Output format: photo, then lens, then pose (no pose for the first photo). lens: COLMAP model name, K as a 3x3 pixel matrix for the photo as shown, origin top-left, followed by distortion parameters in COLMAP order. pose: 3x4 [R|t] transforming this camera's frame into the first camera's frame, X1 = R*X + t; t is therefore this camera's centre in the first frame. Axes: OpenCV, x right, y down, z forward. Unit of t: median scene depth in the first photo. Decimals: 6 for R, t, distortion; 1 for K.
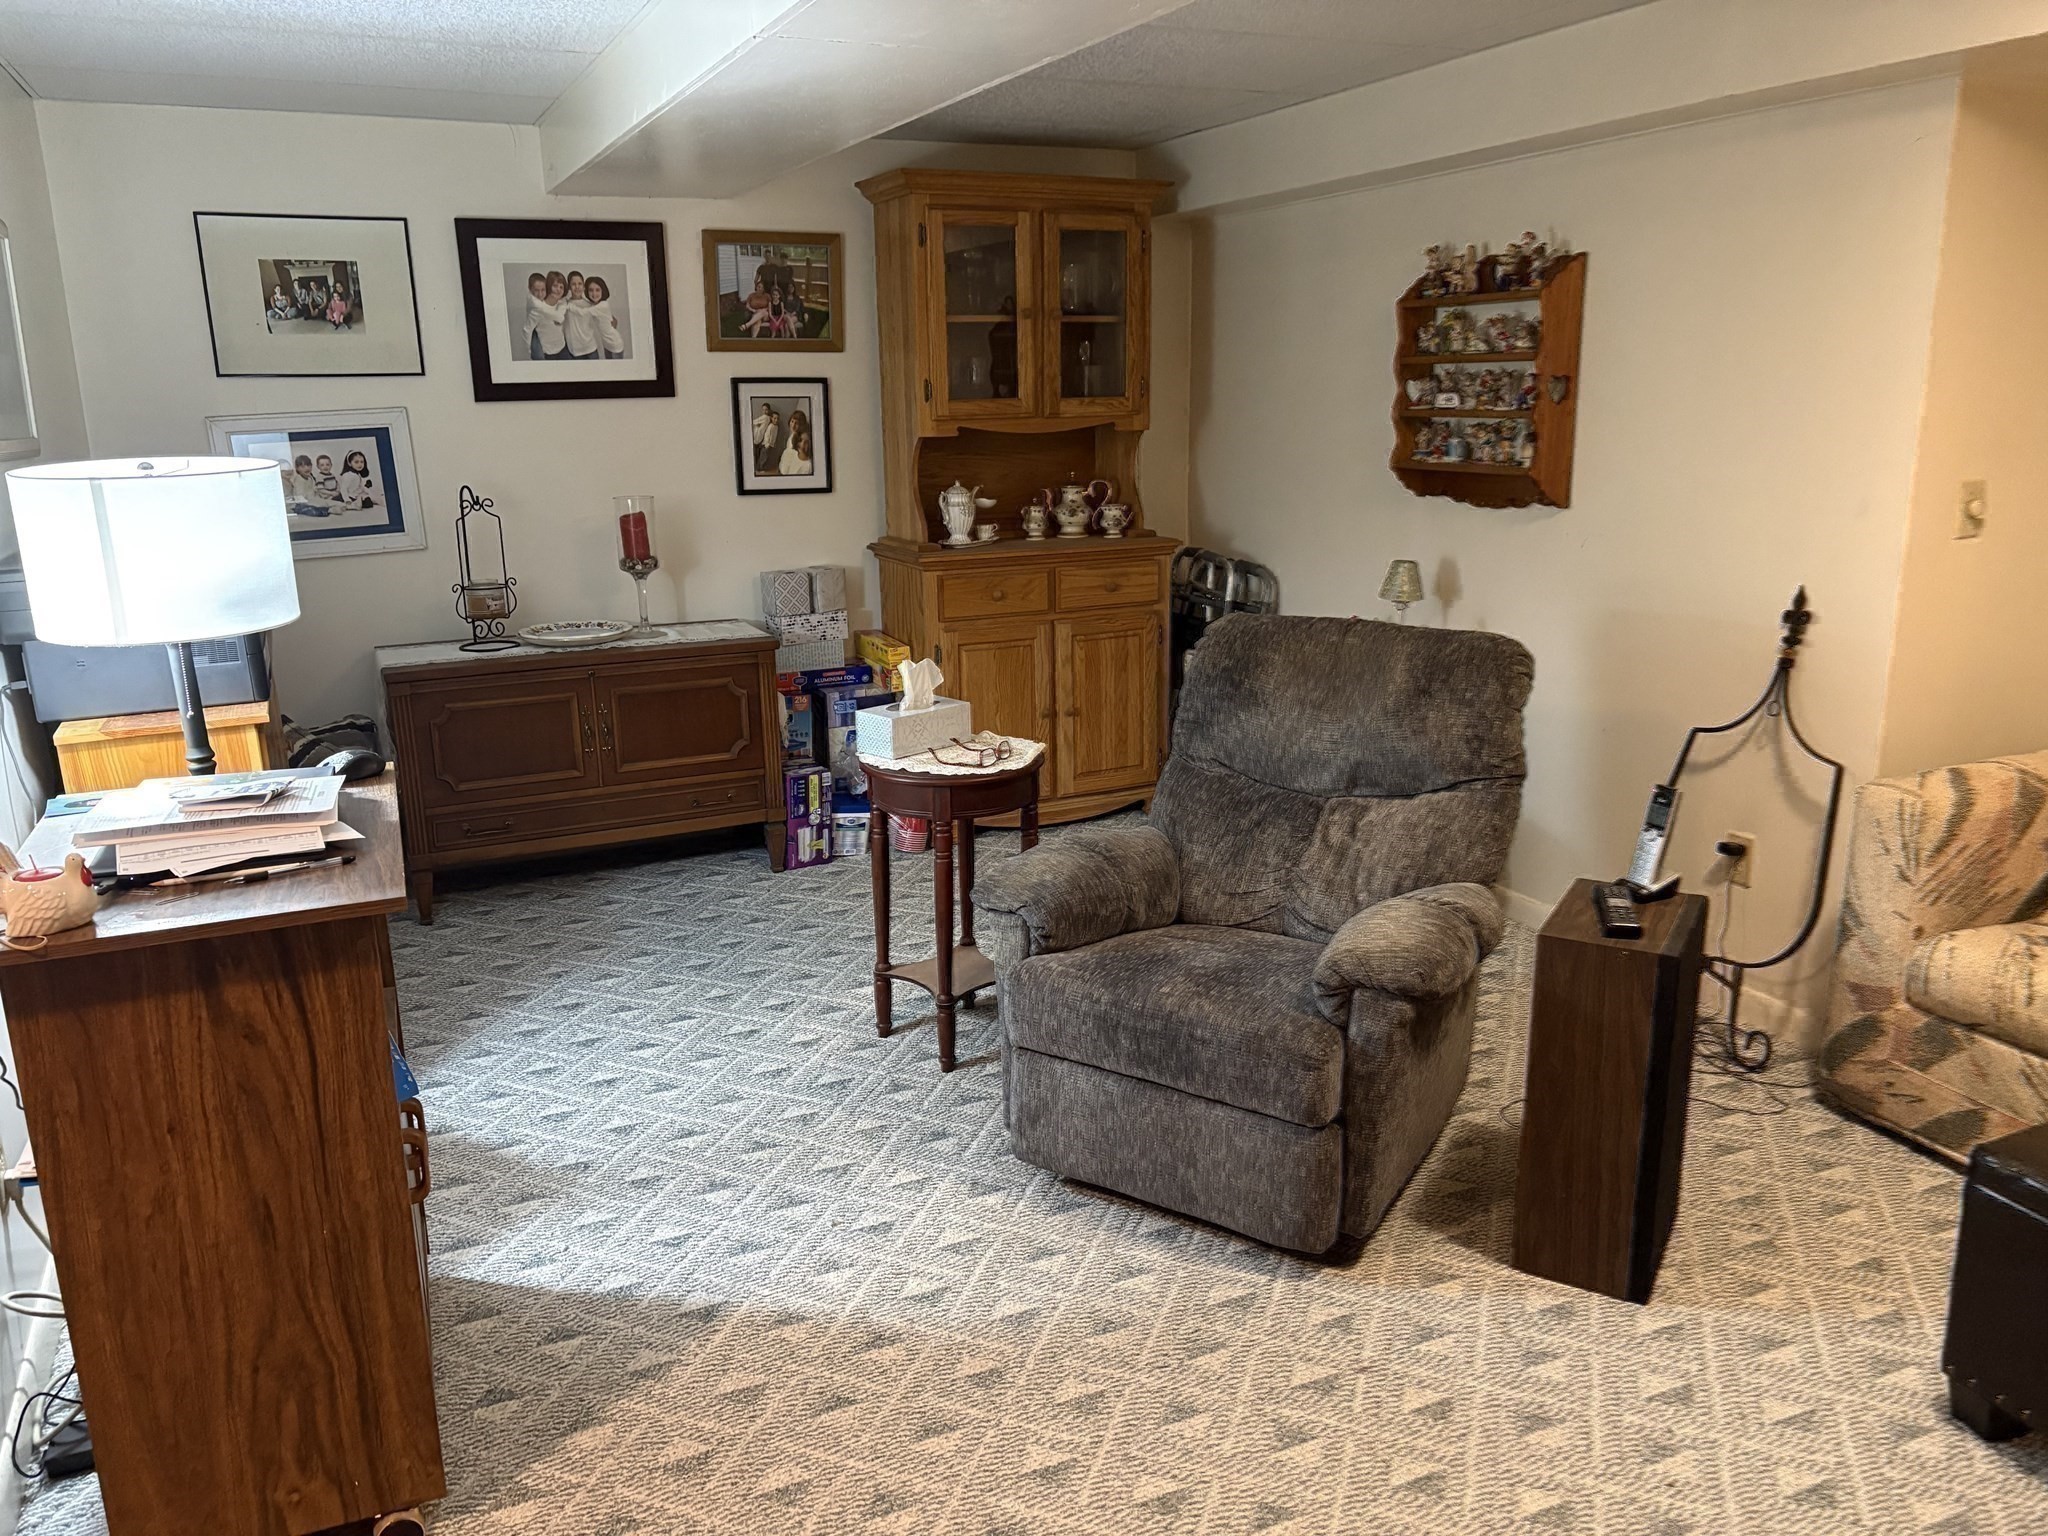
lens RADIAL K [[1568.8, 0, 1020.3], [0, 1568.8, 775.9], [0, 0, 1]] dist [0.036604, -0.026874]
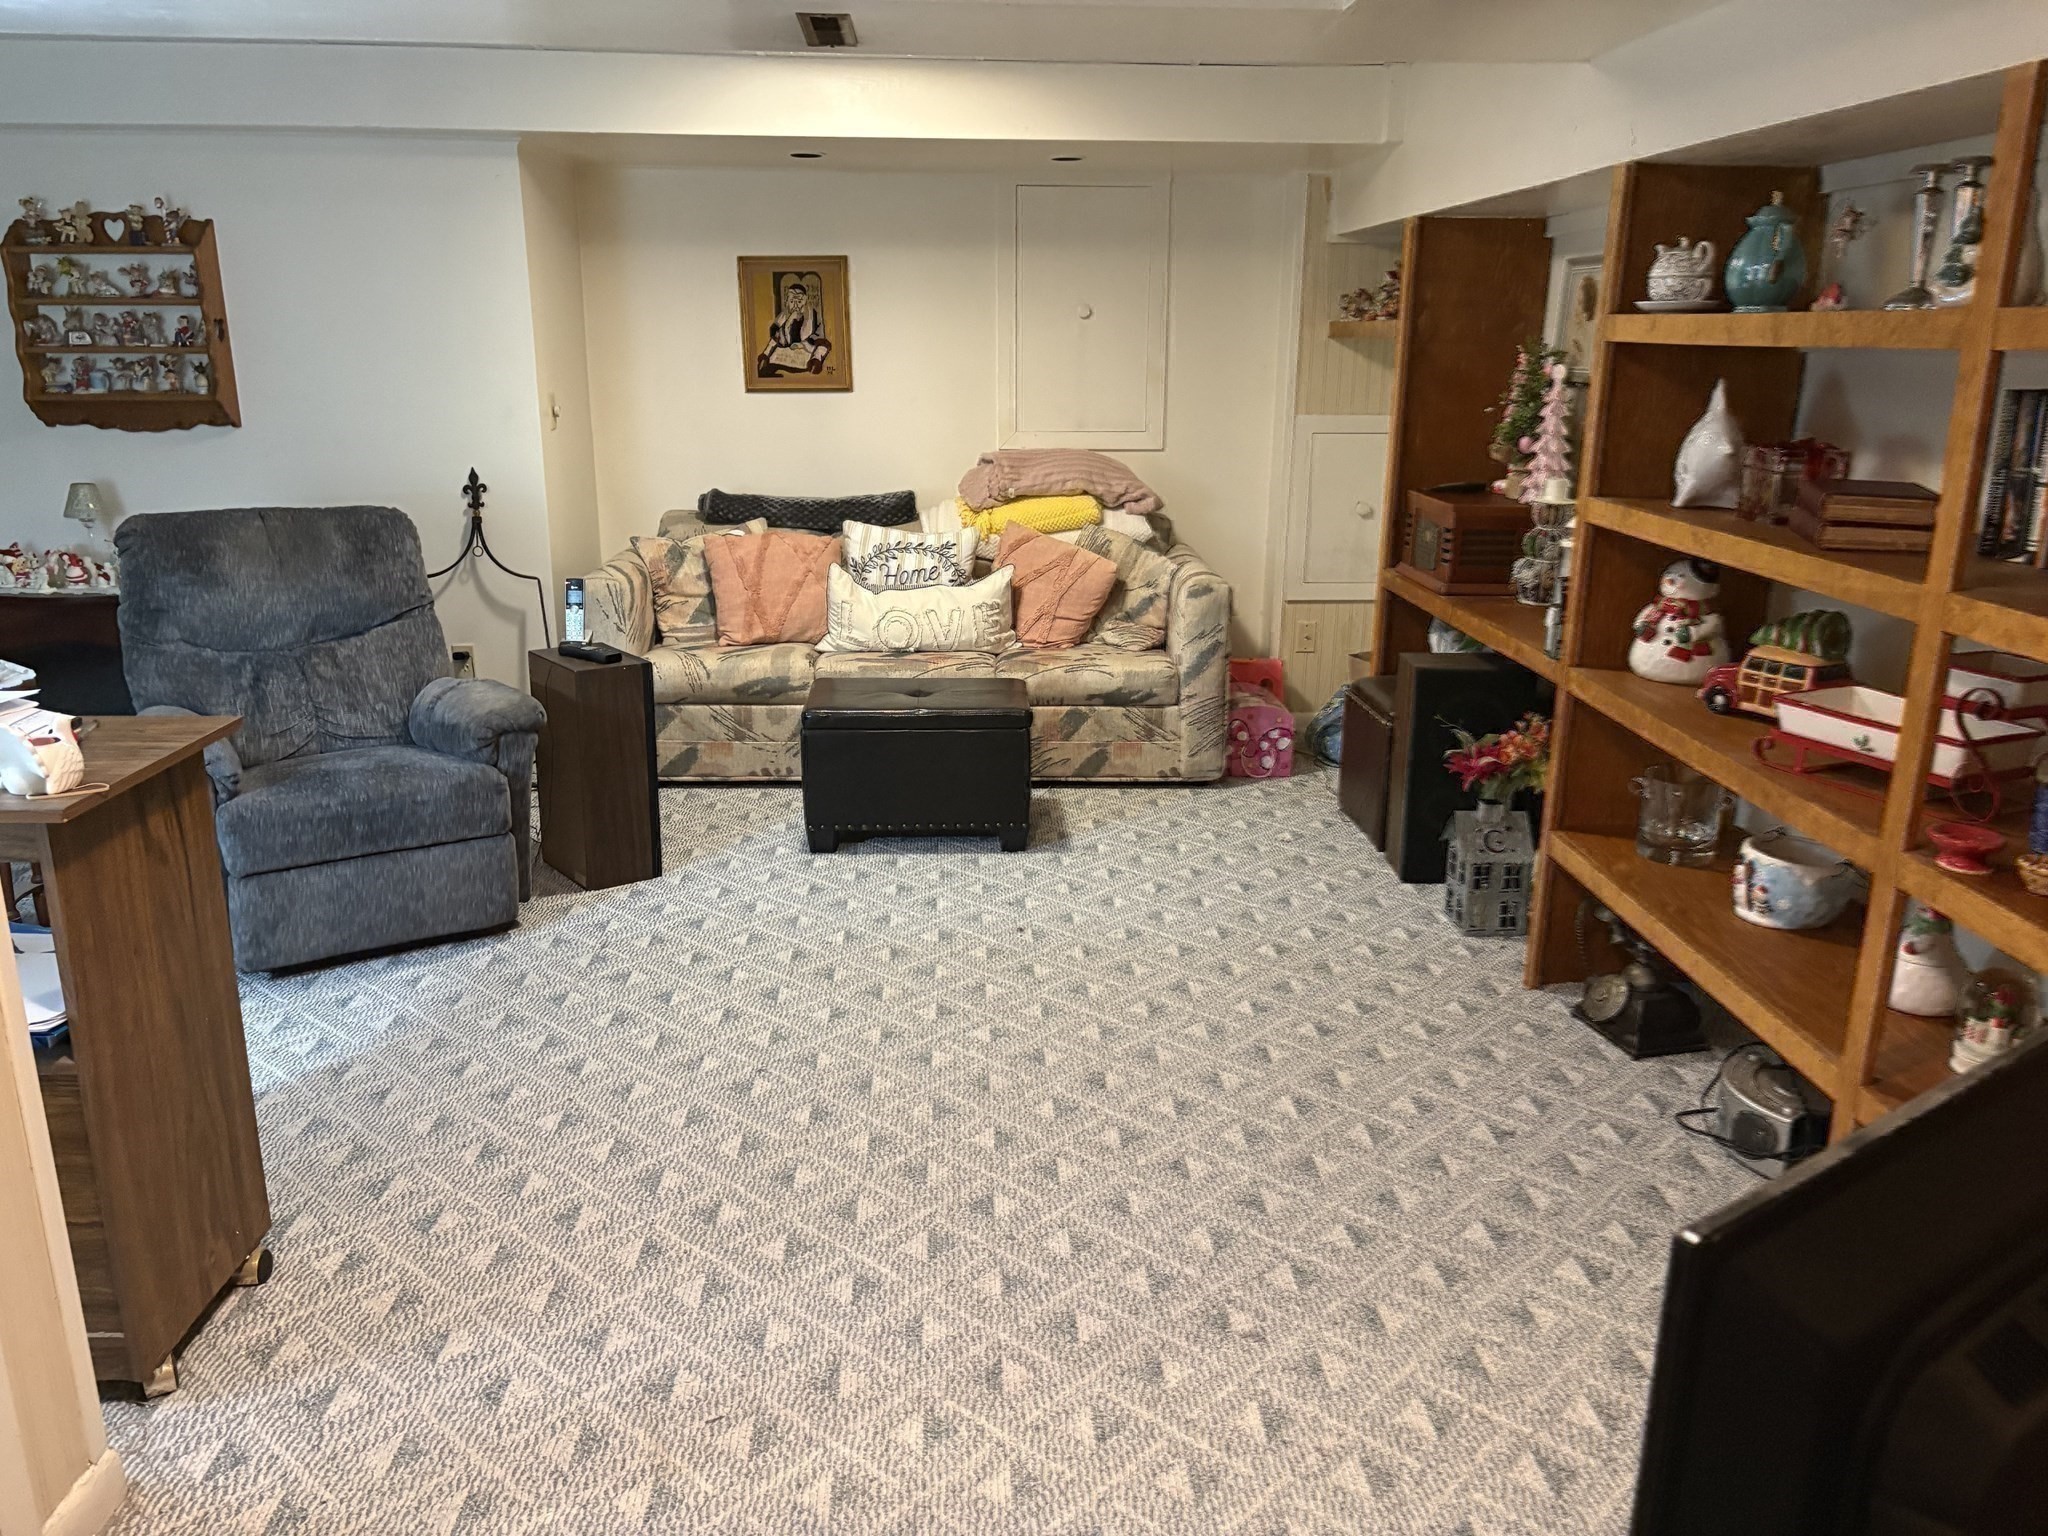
lens RADIAL K [[1568.8, 0, 1030.7], [0, 1568.8, 789.5], [0, 0, 1]] dist [0.036604, -0.026874]
pose [[0.361913, -0.242937, 0.900000, -0.807320], [0.214405, 0.961256, 0.173254, 0.030662], [-0.907221, 0.130262, 0.399978, -0.042424]]
